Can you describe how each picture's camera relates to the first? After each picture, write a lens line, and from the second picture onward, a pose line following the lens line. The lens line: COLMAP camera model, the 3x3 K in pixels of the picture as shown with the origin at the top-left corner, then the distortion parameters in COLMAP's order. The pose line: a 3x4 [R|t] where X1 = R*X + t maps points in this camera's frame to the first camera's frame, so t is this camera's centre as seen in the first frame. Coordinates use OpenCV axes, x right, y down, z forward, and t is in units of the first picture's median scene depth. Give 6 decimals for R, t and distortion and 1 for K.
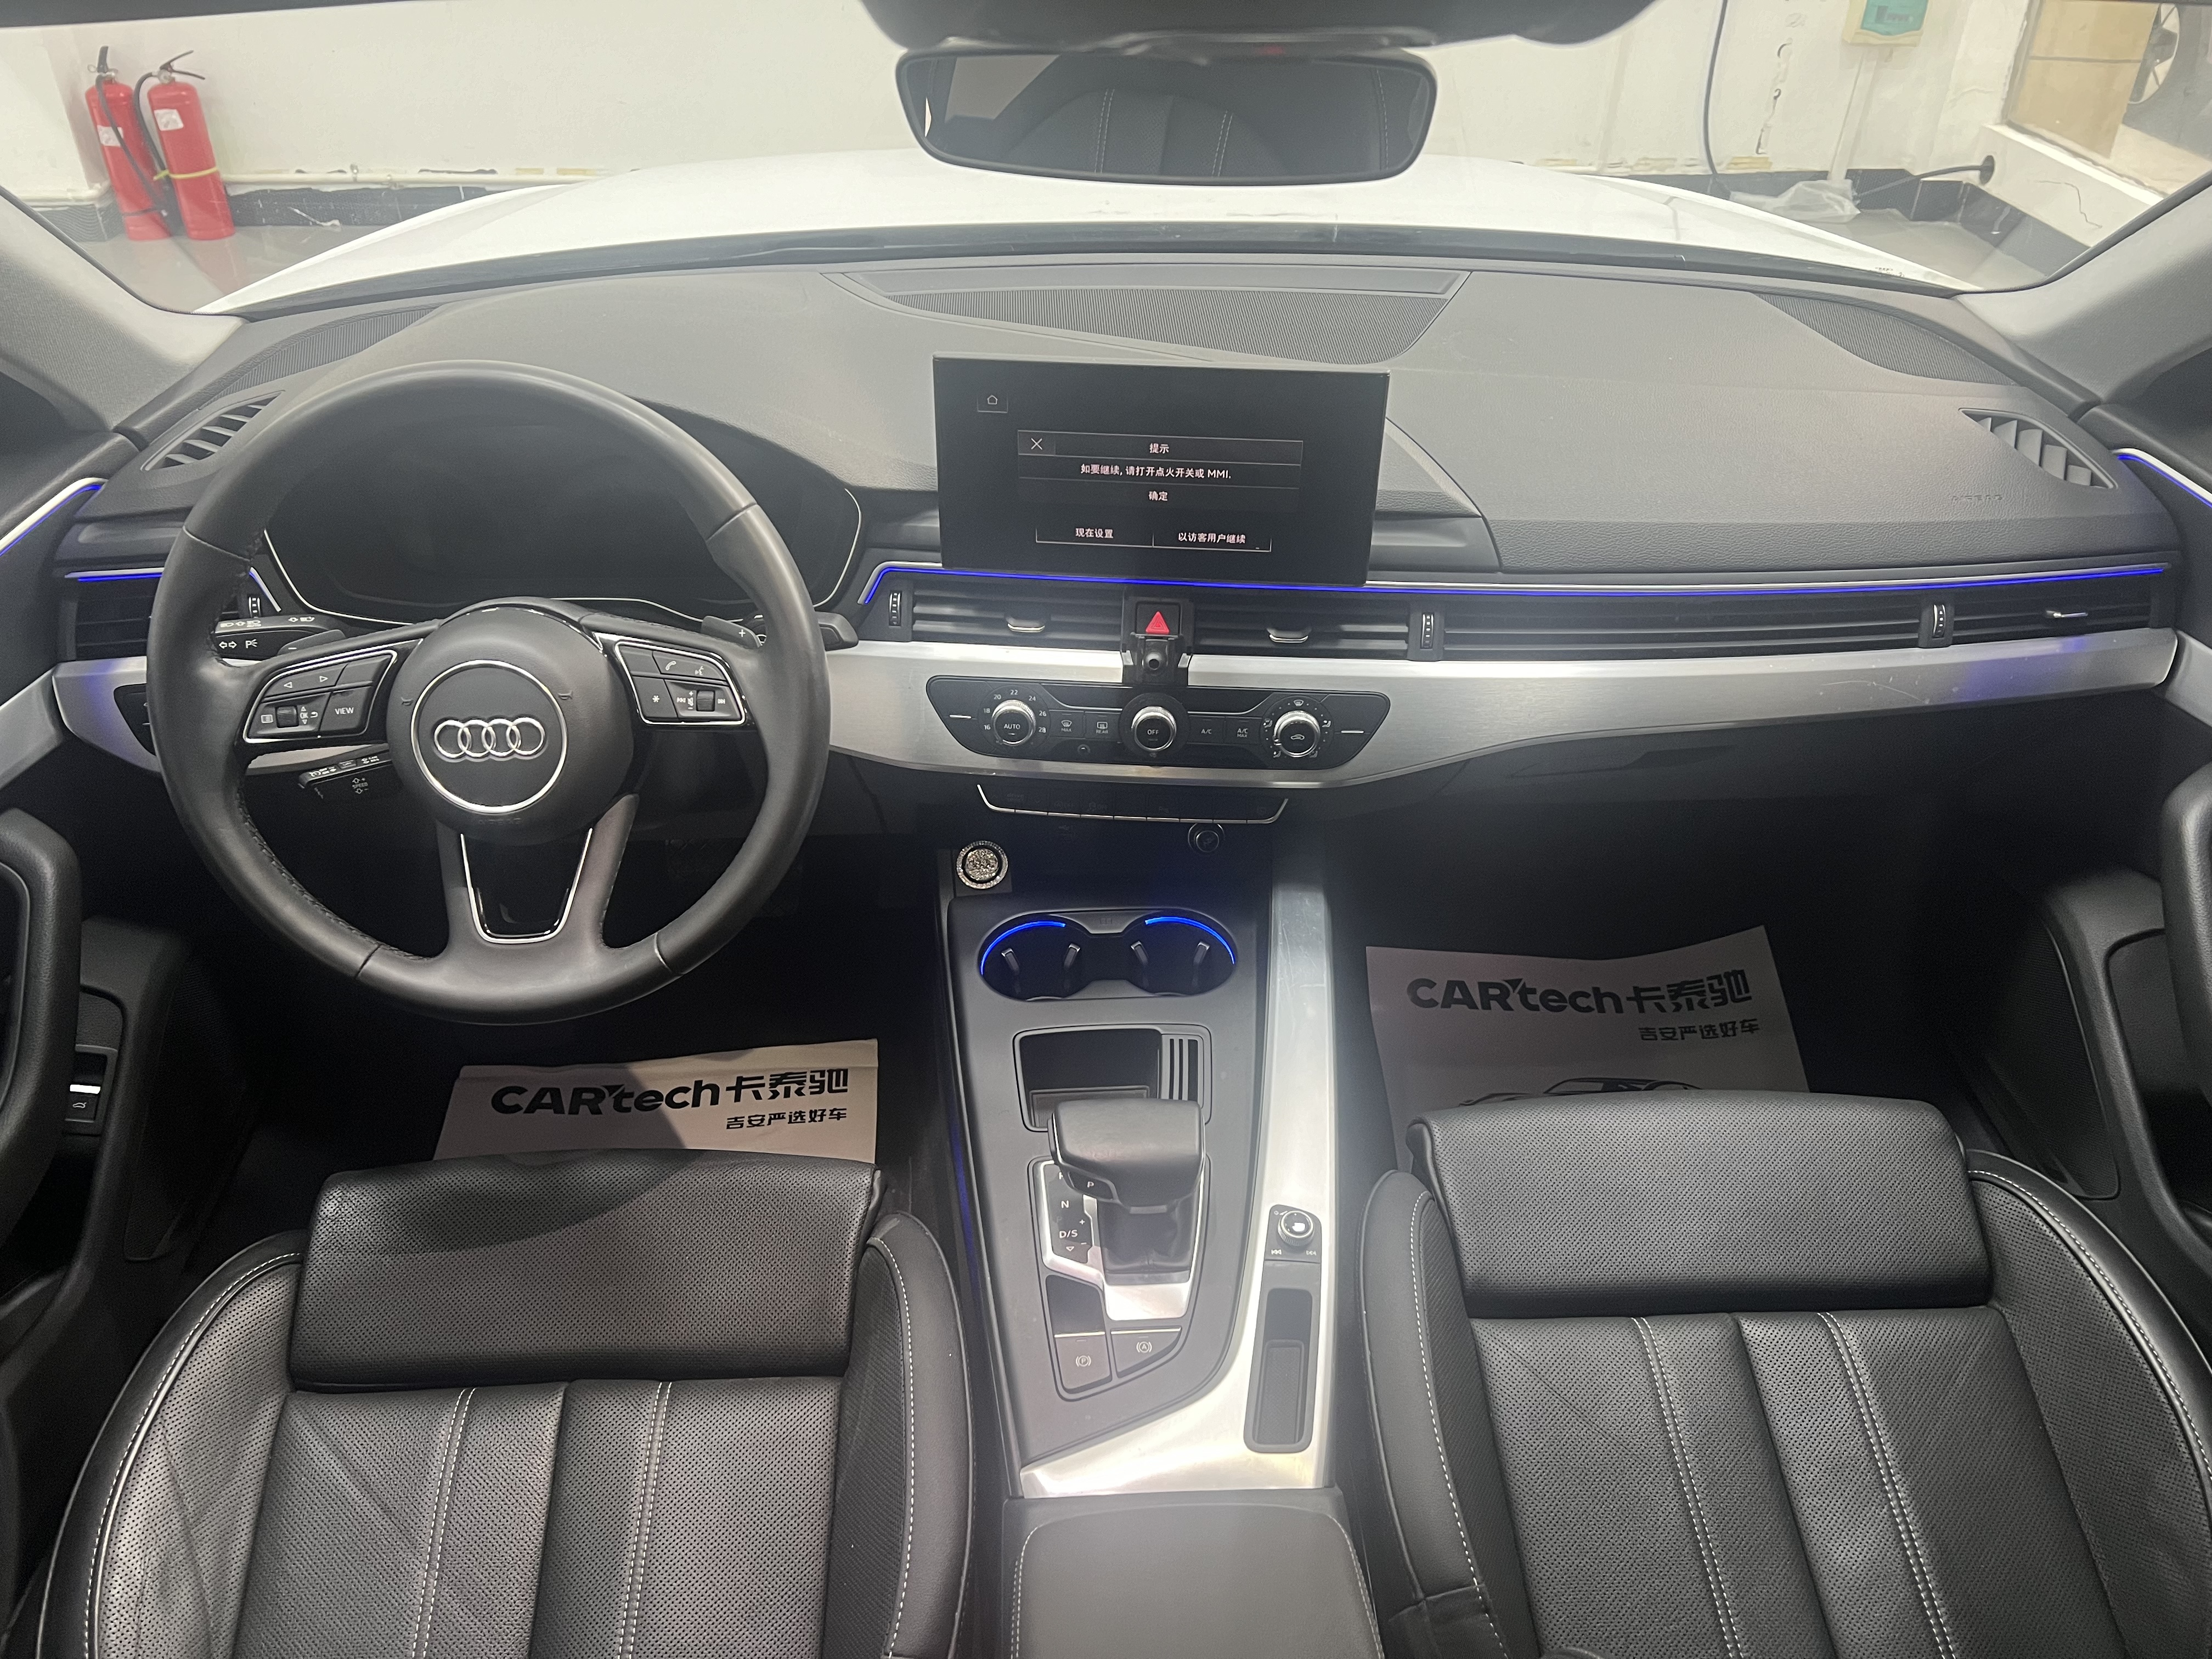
lens RADIAL K [[1655.7, 0, 1112.5], [0, 1655.7, 811.4], [0, 0, 1]] dist [0.039616, -0.041895]
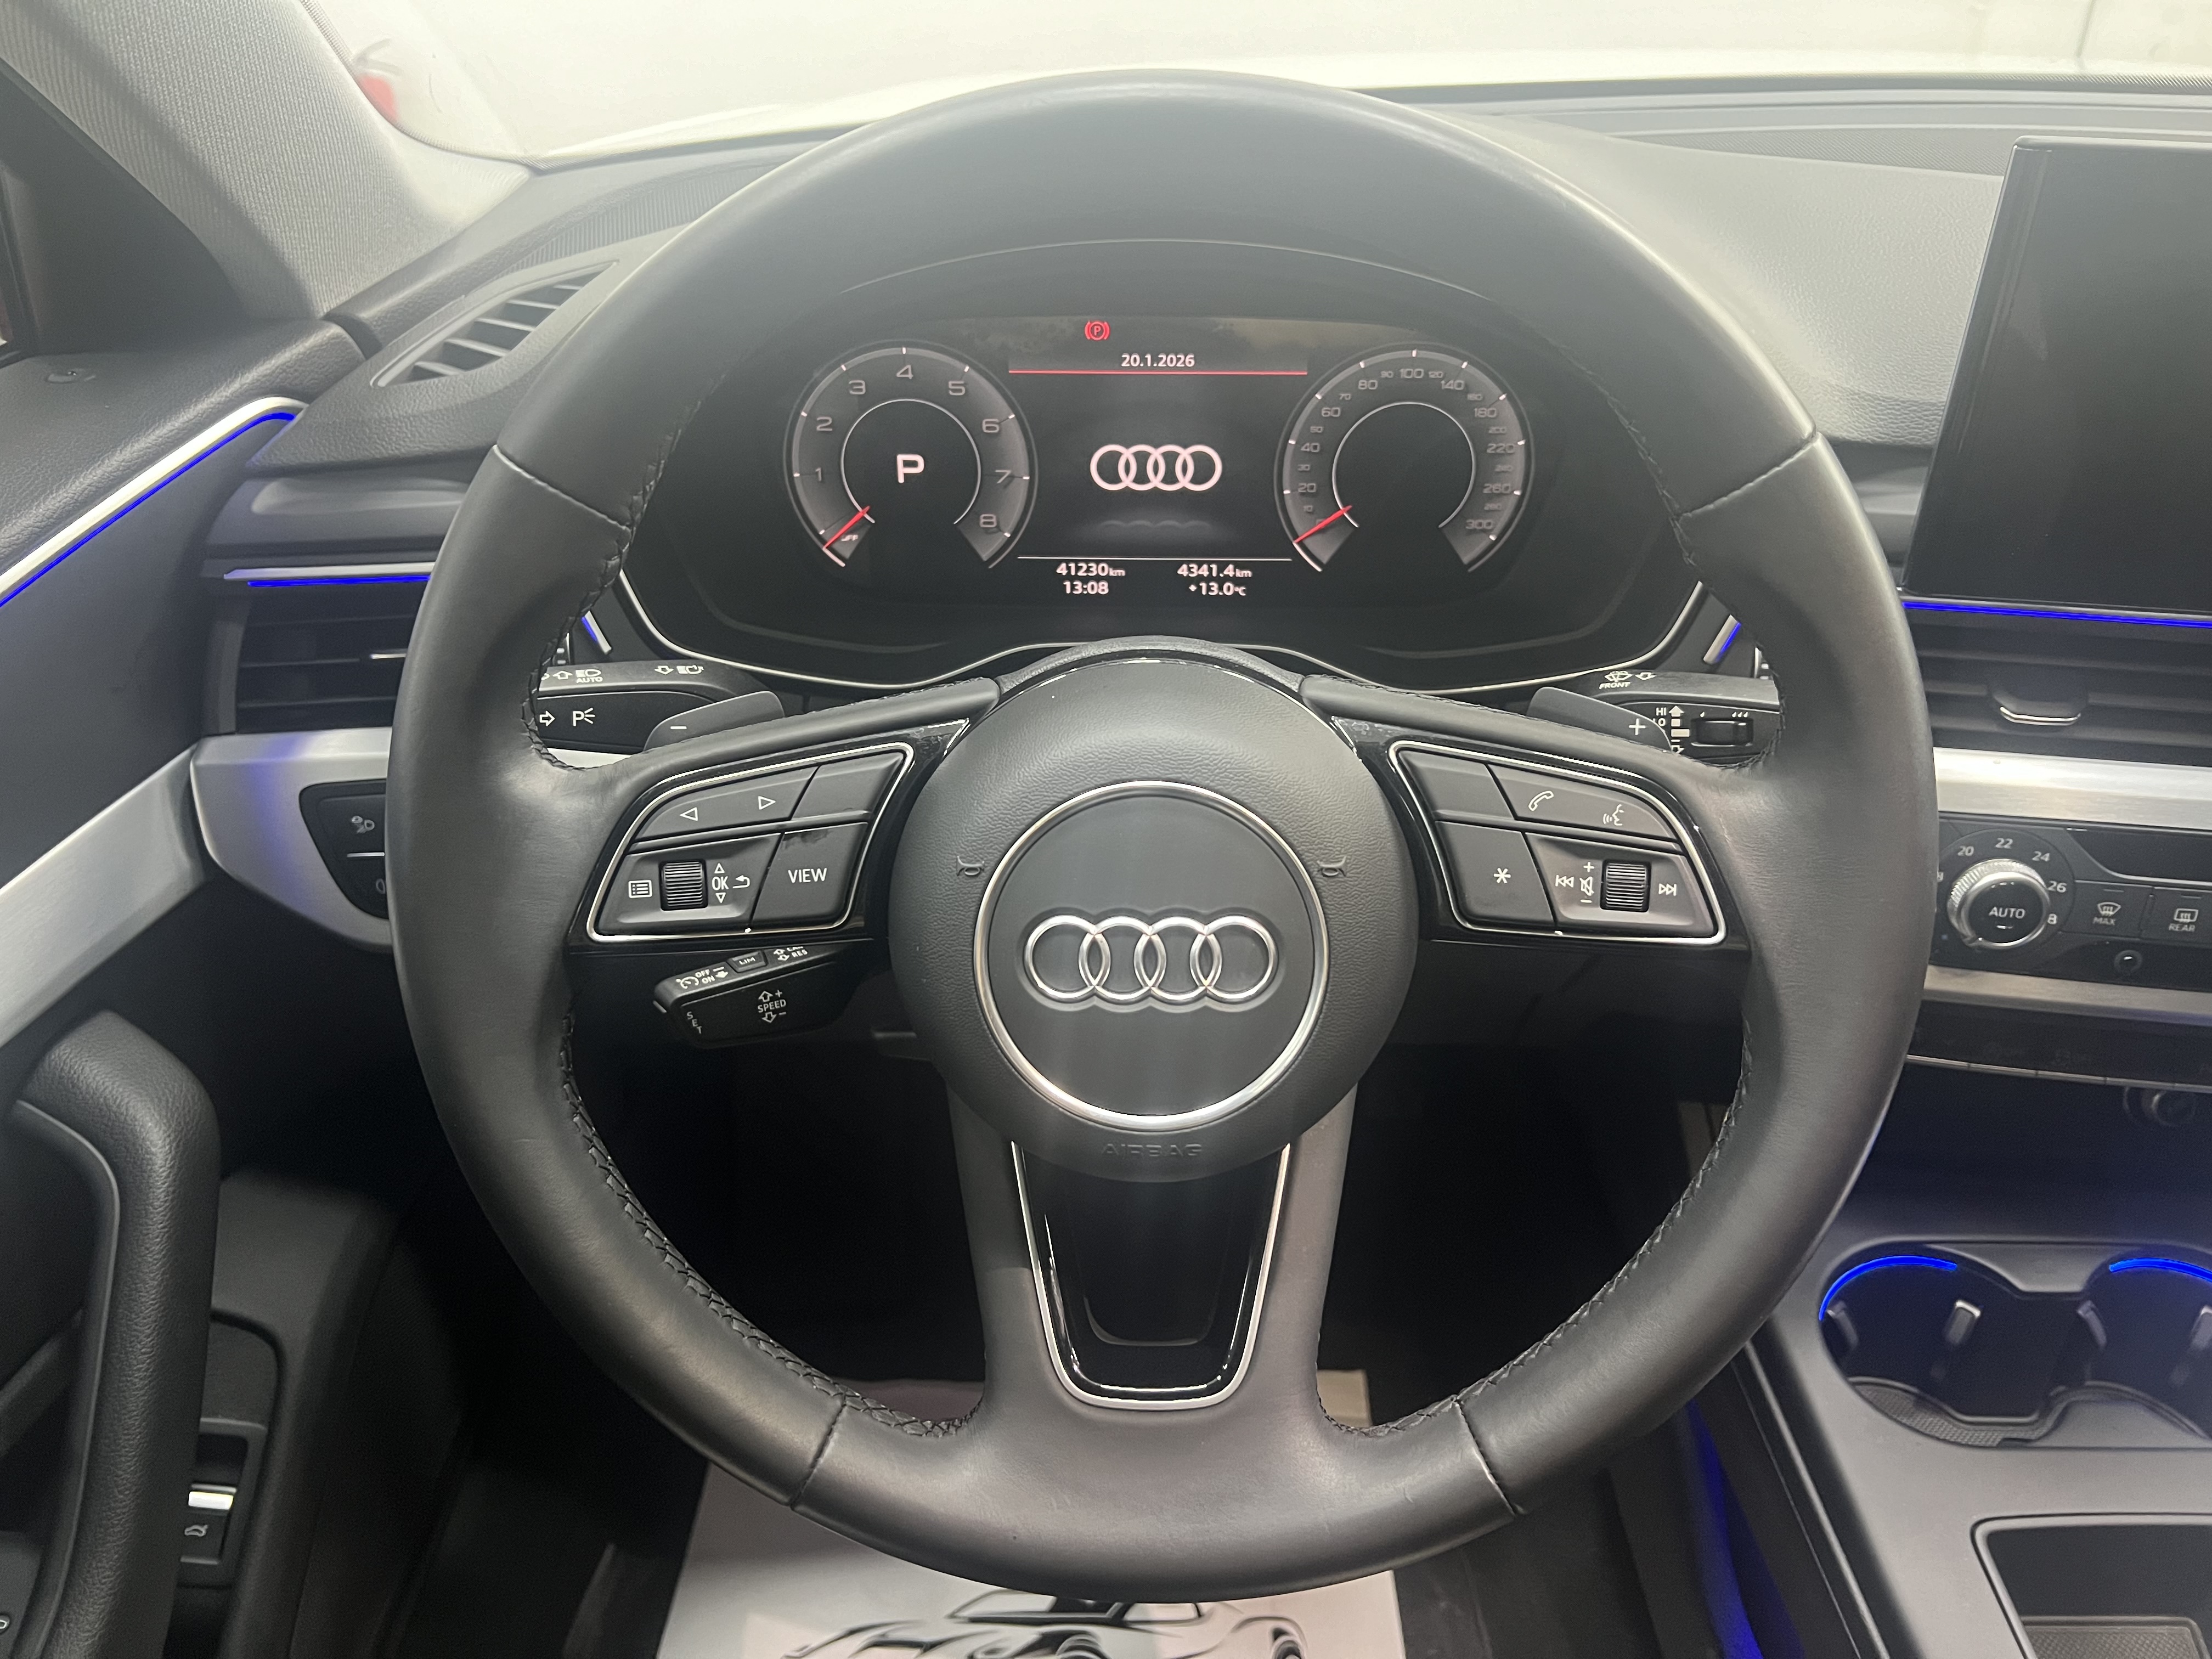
lens RADIAL K [[1655.7, 0, 1113.2], [0, 1655.7, 833.5], [0, 0, 1]] dist [0.039616, -0.041895]
pose [[0.996980, 0.038894, -0.067217, -0.341556], [-0.040741, 0.998823, -0.026328, -0.061946], [0.066114, 0.028987, 0.997391, 0.548436]]
